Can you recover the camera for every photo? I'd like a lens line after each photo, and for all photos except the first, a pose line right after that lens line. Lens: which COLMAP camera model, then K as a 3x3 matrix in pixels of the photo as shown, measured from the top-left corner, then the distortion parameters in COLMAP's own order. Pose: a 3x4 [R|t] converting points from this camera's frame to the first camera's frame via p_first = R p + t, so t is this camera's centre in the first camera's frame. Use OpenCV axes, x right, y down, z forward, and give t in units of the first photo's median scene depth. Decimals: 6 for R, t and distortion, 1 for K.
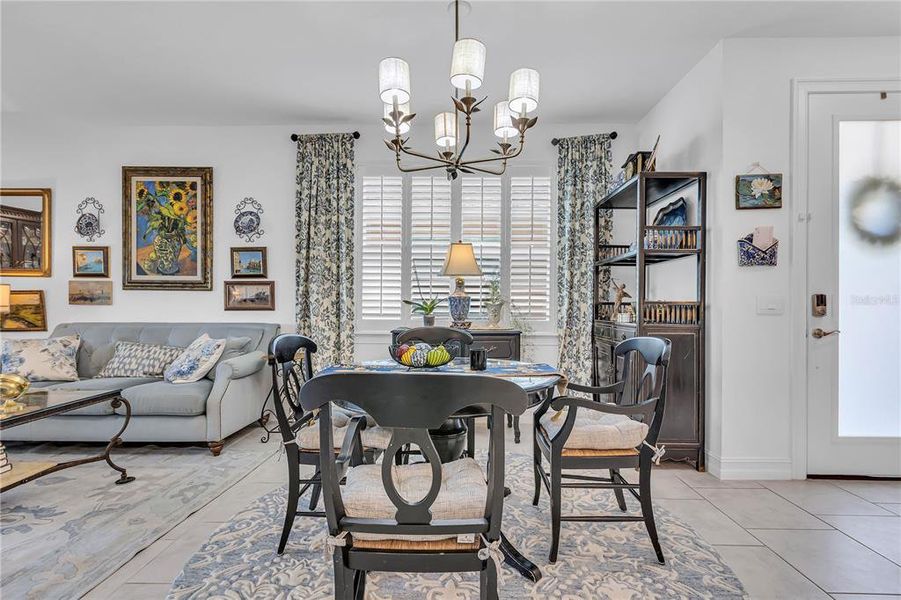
lens RADIAL K [[408.3, 0, 448.7], [0, 408.3, 305.2], [0, 0, 1]] dist [0.005347, -0.002814]
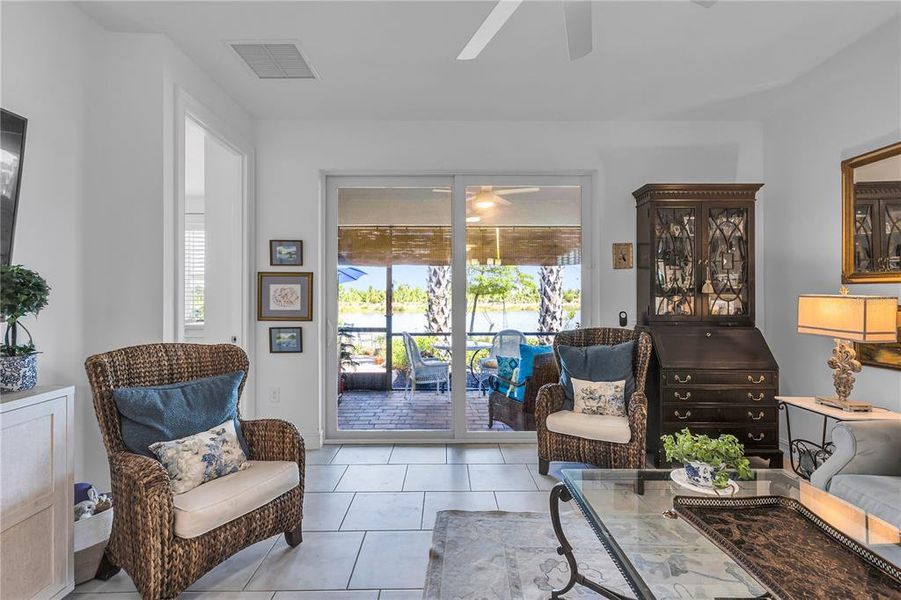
lens RADIAL K [[408.3, 0, 448.1], [0, 408.3, 296.4], [0, 0, 1]] dist [0.005347, -0.002814]
pose [[0.030435, -0.004807, -0.999525, -0.457230], [-0.004474, 0.999978, -0.004945, -0.043842], [0.999527, 0.004622, 0.030413, 0.295211]]
